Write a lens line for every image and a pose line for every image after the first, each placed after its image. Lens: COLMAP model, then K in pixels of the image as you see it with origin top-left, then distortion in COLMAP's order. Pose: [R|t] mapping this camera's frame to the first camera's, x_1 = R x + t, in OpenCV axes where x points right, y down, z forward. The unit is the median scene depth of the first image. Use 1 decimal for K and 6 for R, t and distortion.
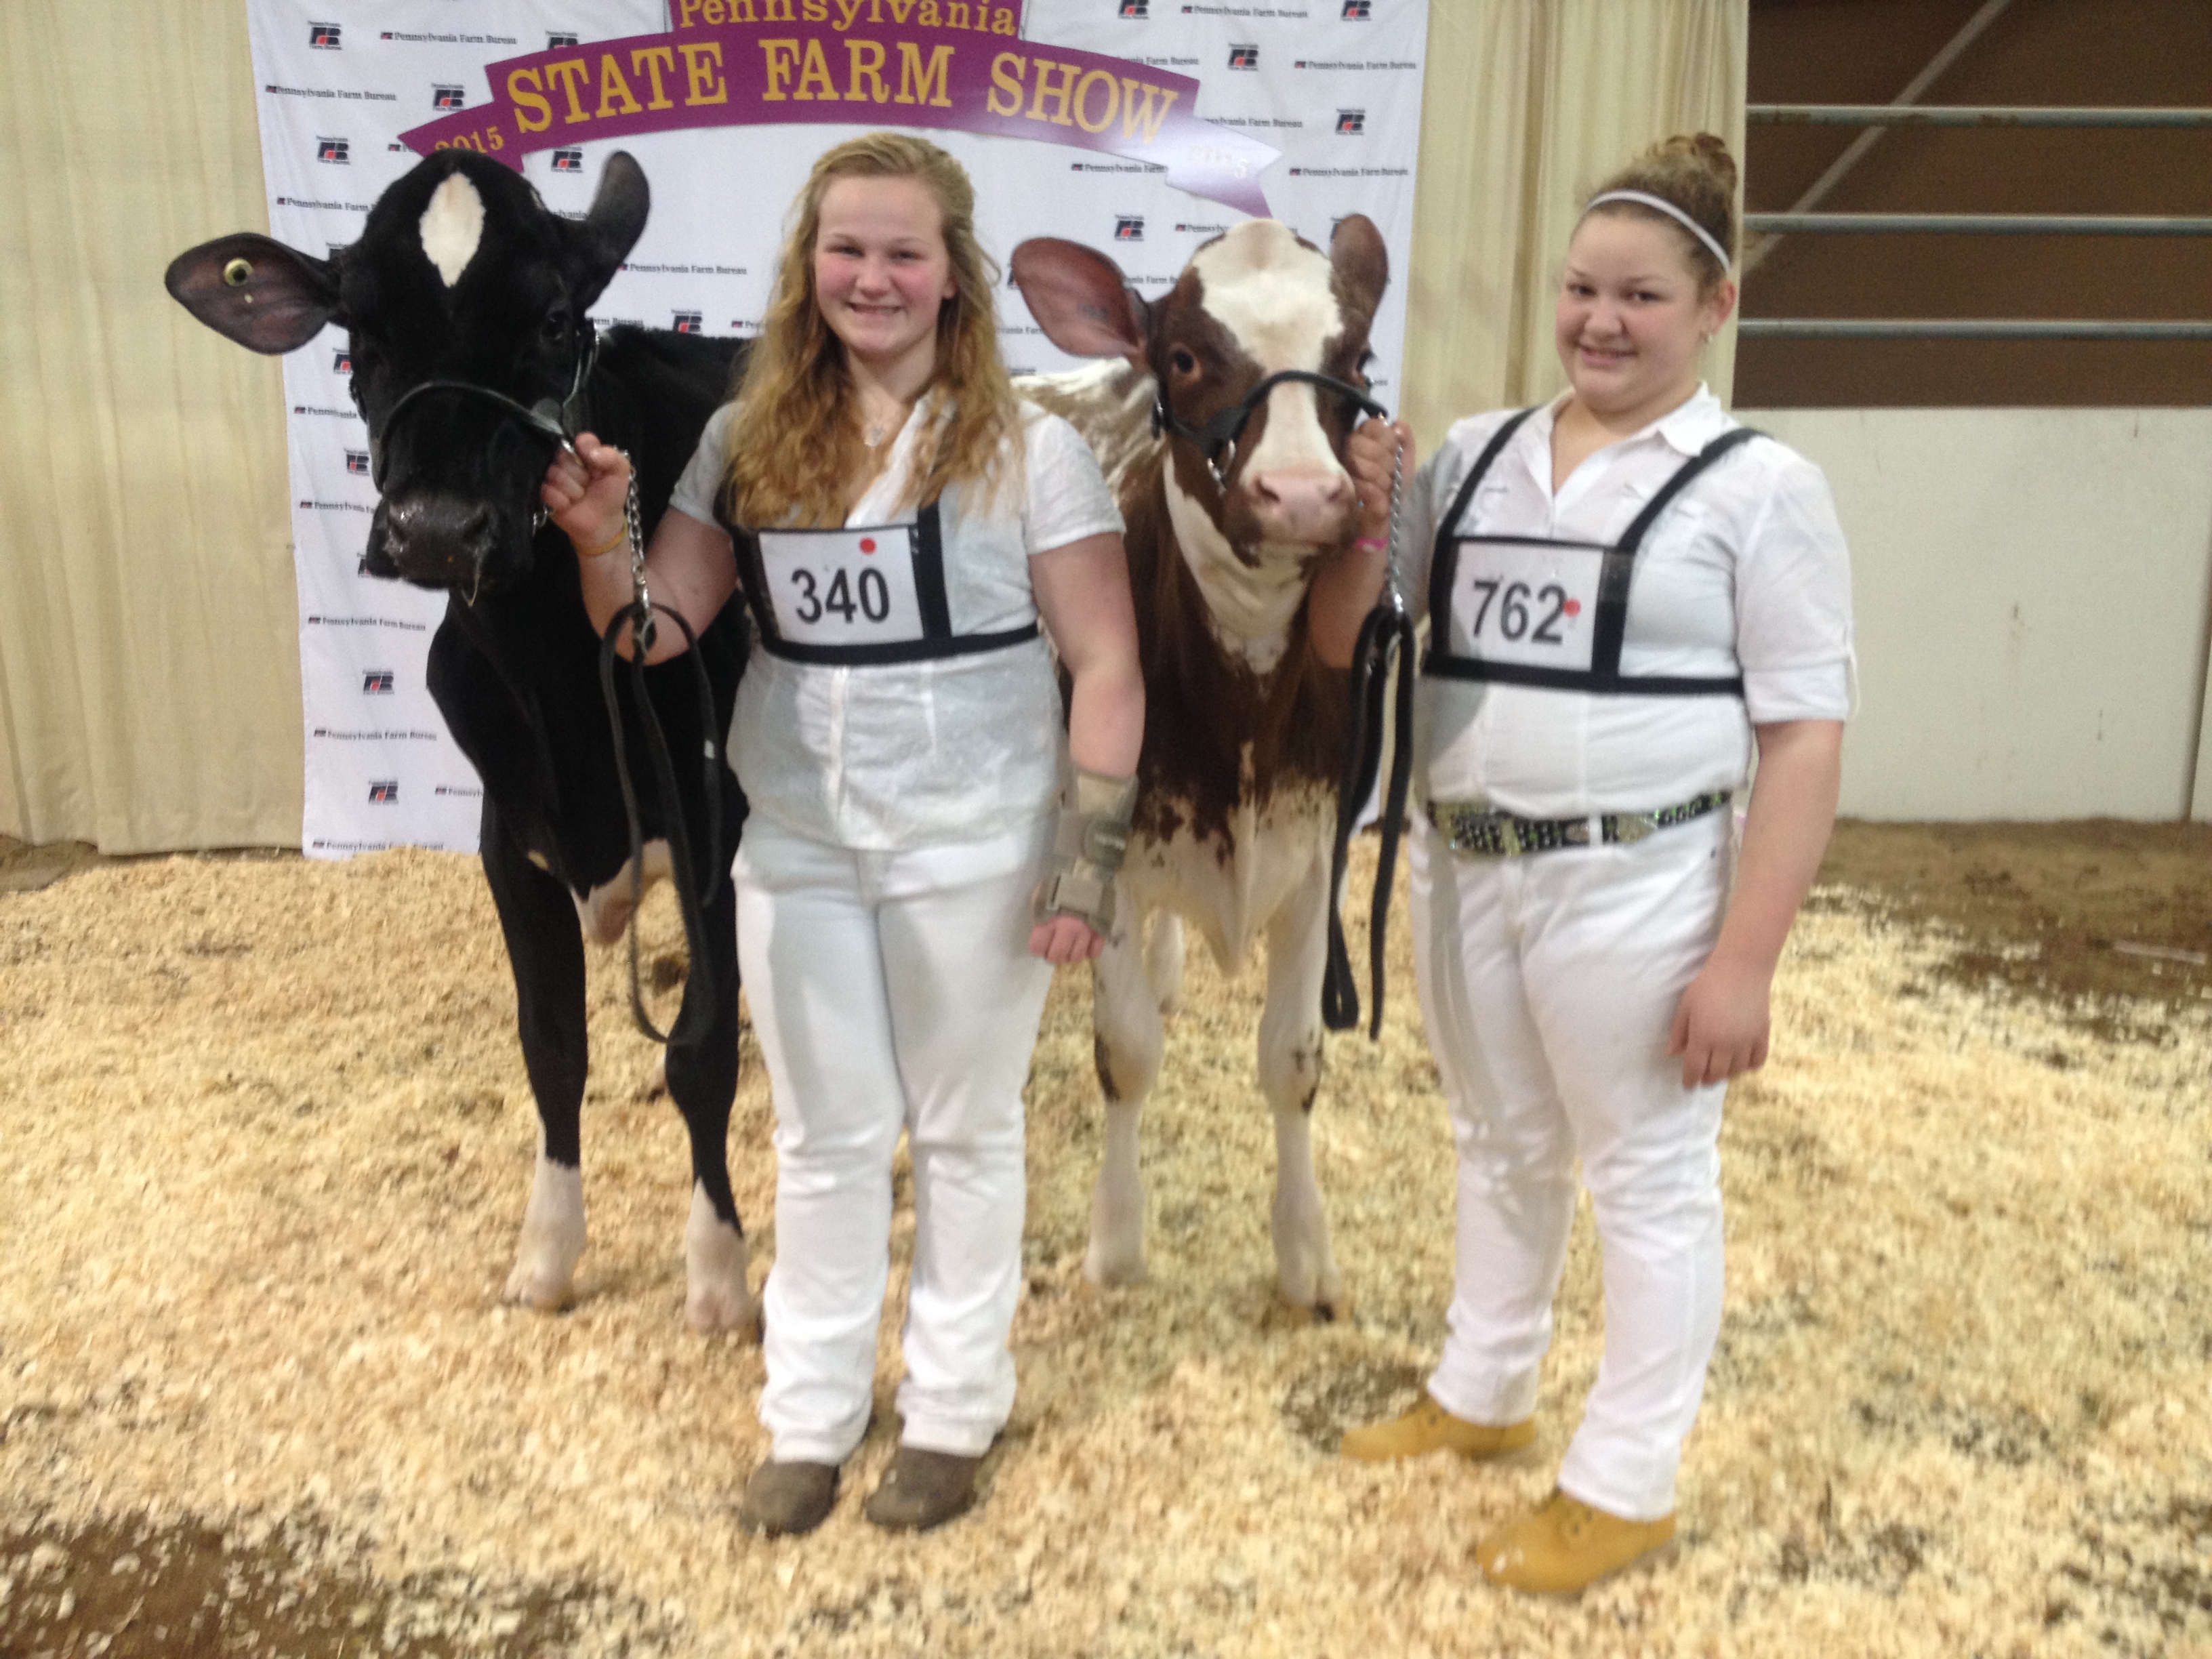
lens RADIAL K [[2194.2, 0, 1160.2], [0, 2194.2, 886.5], [0, 0, 1]] dist [0.113726, -0.247379]
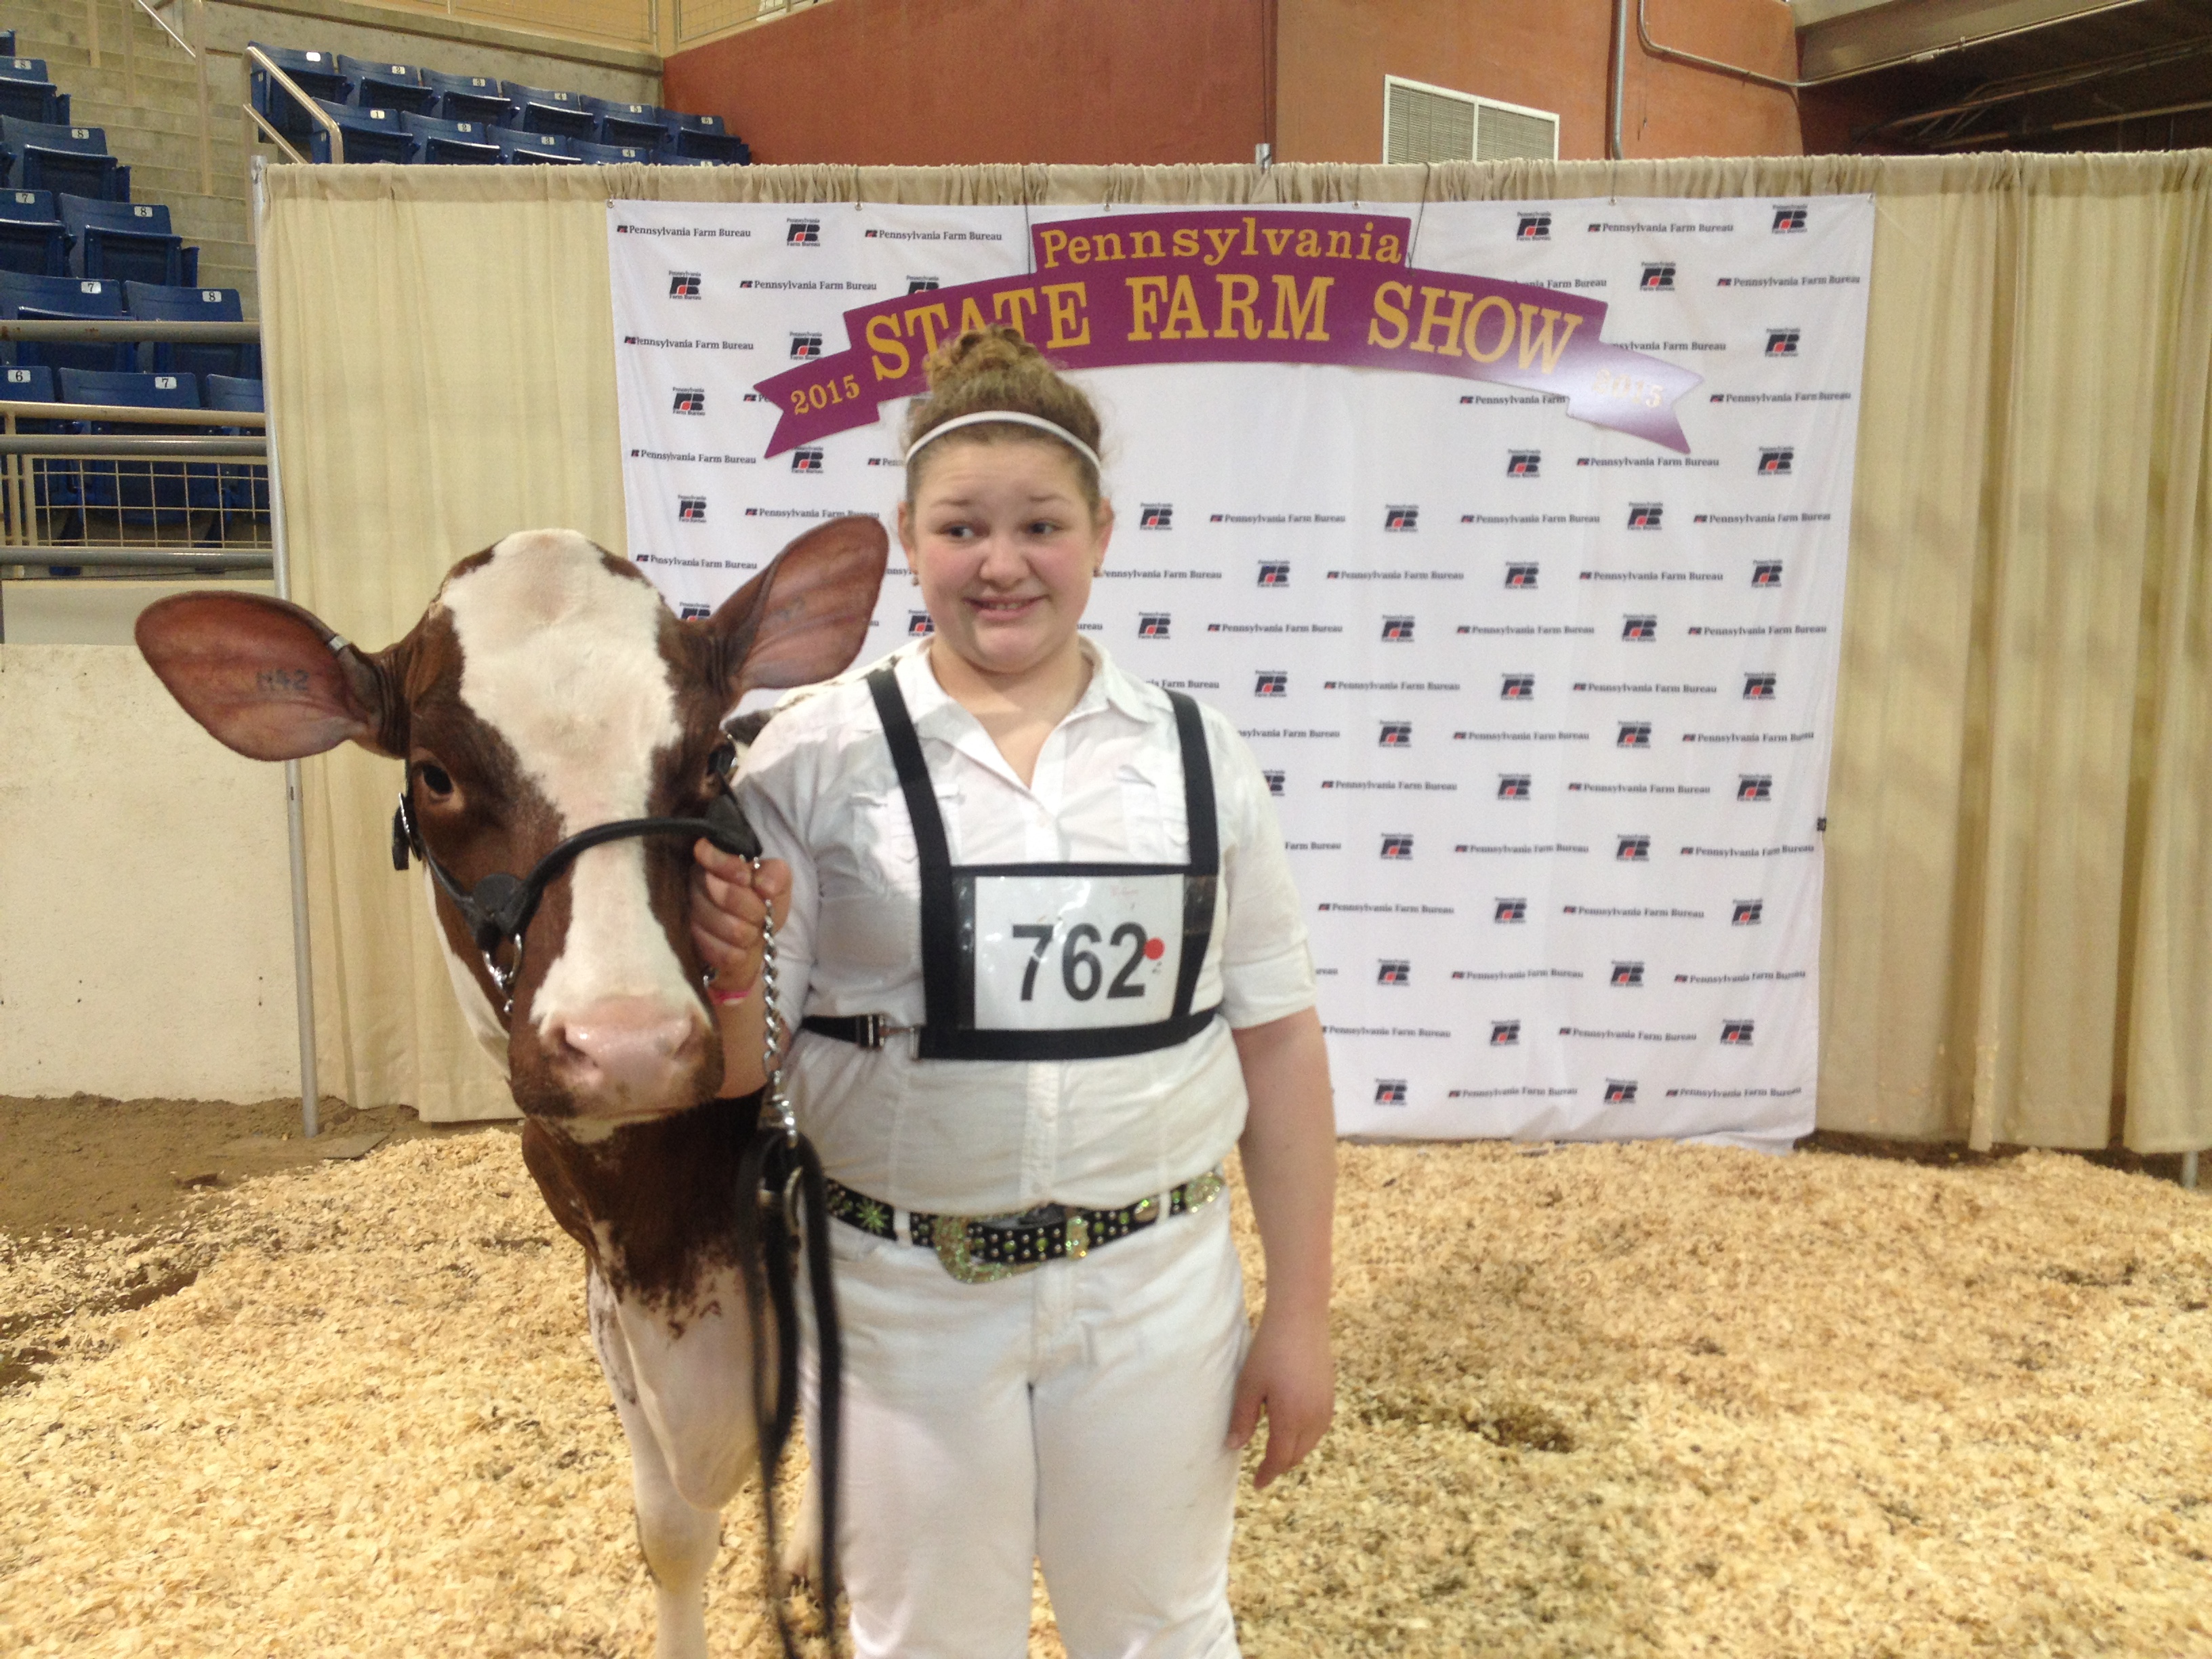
lens RADIAL K [[2194.2, 0, 1160.2], [0, 2194.2, 886.5], [0, 0, 1]] dist [0.113726, -0.247379]
pose [[0.987245, 0.014906, -0.158507, -0.014715], [-0.031353, 0.994314, -0.101770, -0.031598], [0.156089, 0.105441, 0.982099, 0.114579]]
